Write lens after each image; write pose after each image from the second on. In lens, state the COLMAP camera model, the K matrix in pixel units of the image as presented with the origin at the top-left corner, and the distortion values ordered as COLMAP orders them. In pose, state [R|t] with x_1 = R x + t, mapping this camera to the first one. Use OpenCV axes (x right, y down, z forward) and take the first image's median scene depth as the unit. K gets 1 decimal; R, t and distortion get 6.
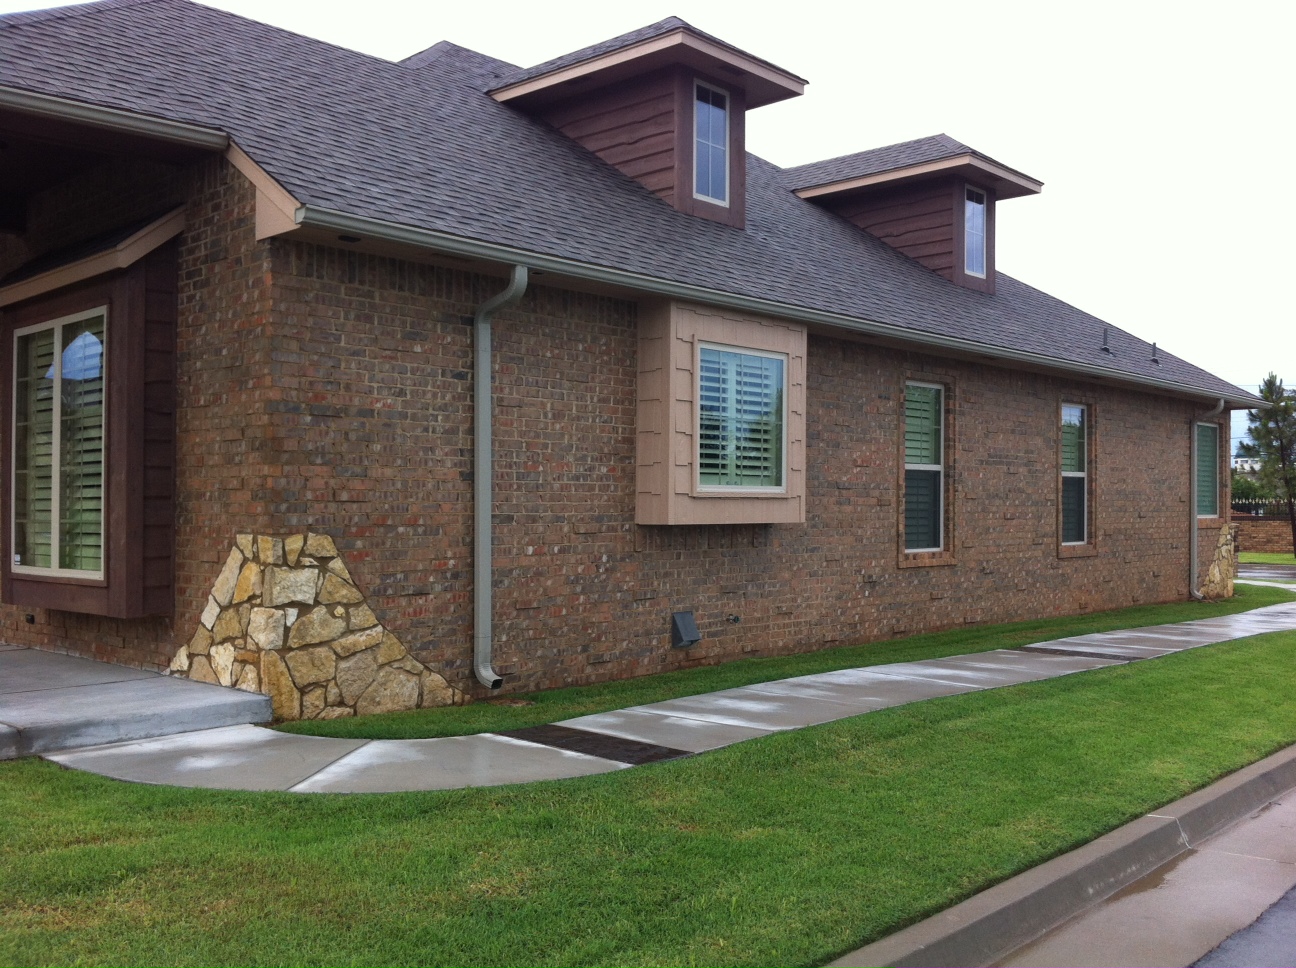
lens RADIAL K [[1235.1, 0, 645.2], [0, 1235.1, 487.6], [0, 0, 1]] dist [0.024146, 0.000000]
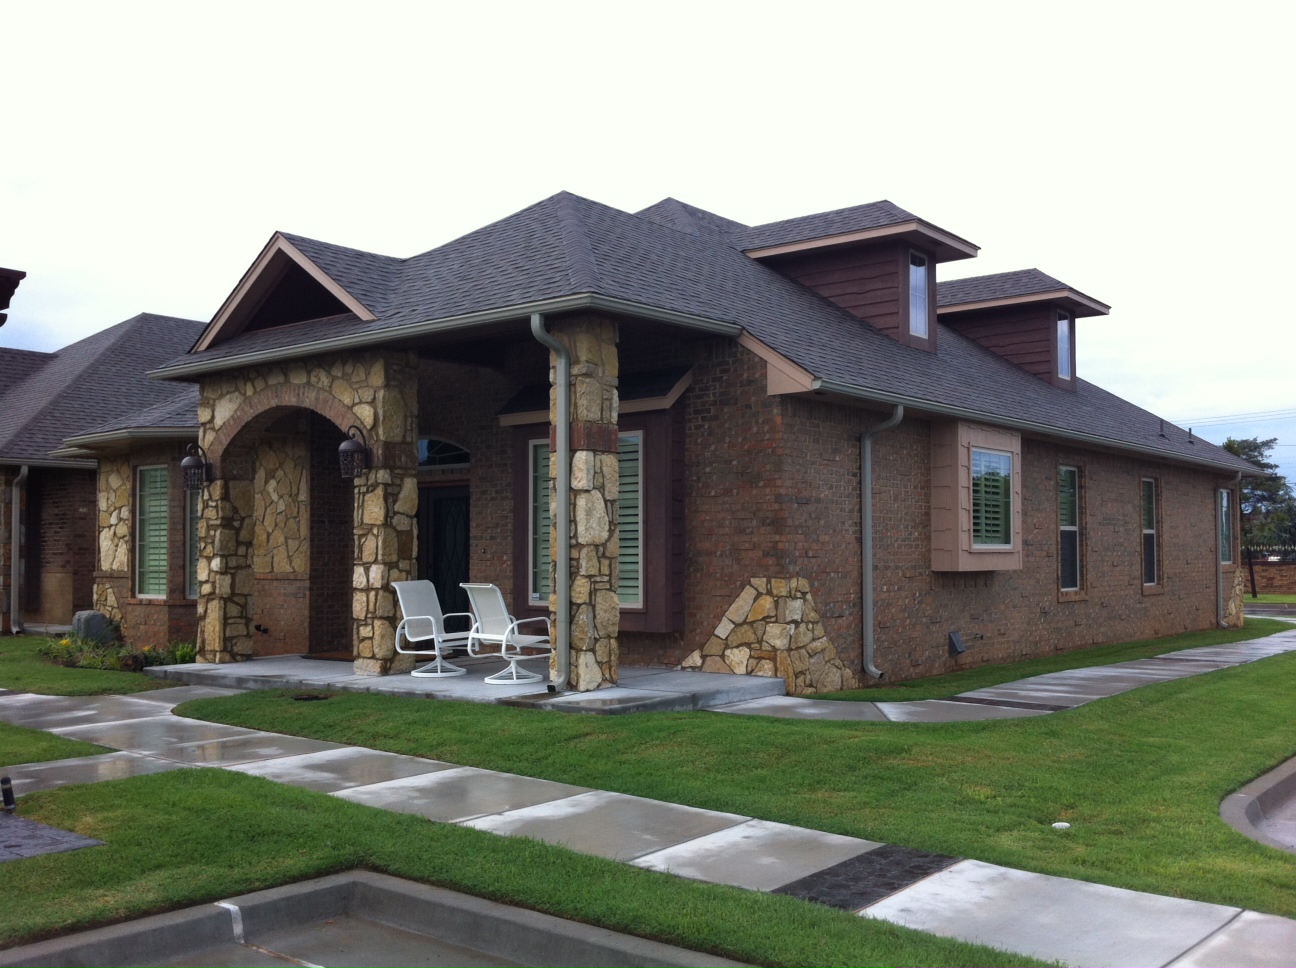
lens RADIAL K [[1235.1, 0, 651.3], [0, 1235.1, 482.2], [0, 0, 1]] dist [0.024146, 0.000000]
pose [[0.997602, 0.001608, 0.069188, -0.444928], [0.001229, 0.999161, -0.040942, -0.016047], [-0.069196, 0.040929, 0.996763, -0.452523]]
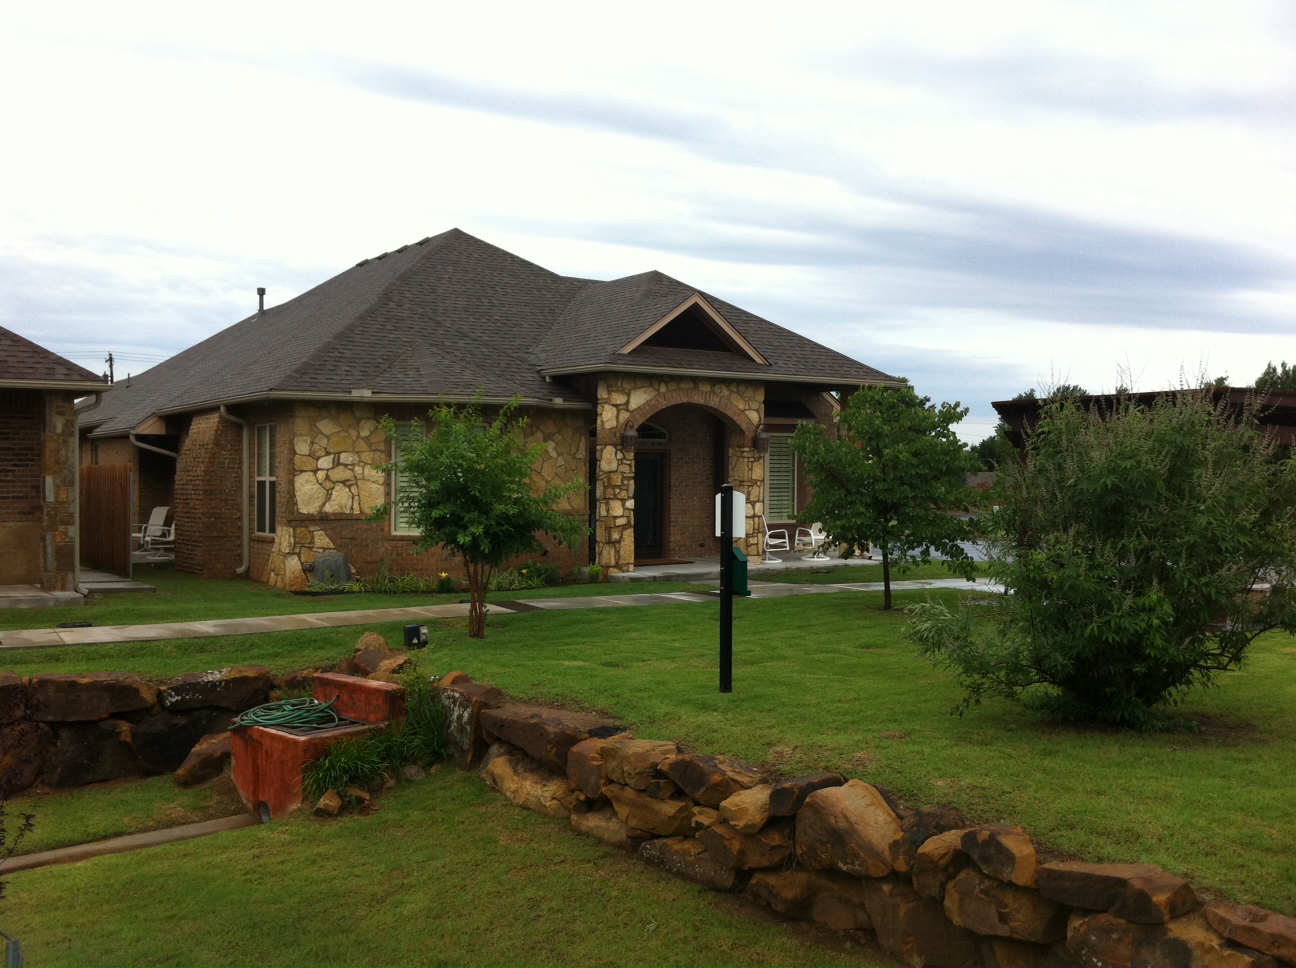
lens RADIAL K [[1235.1, 0, 648.5], [0, 1235.1, 482.5], [0, 0, 1]] dist [0.024146, 0.000000]
pose [[0.220459, -0.000517, 0.975396, -3.064241], [-0.019124, 0.999805, 0.004853, -0.028183], [-0.975209, -0.019724, 0.220406, 0.612102]]
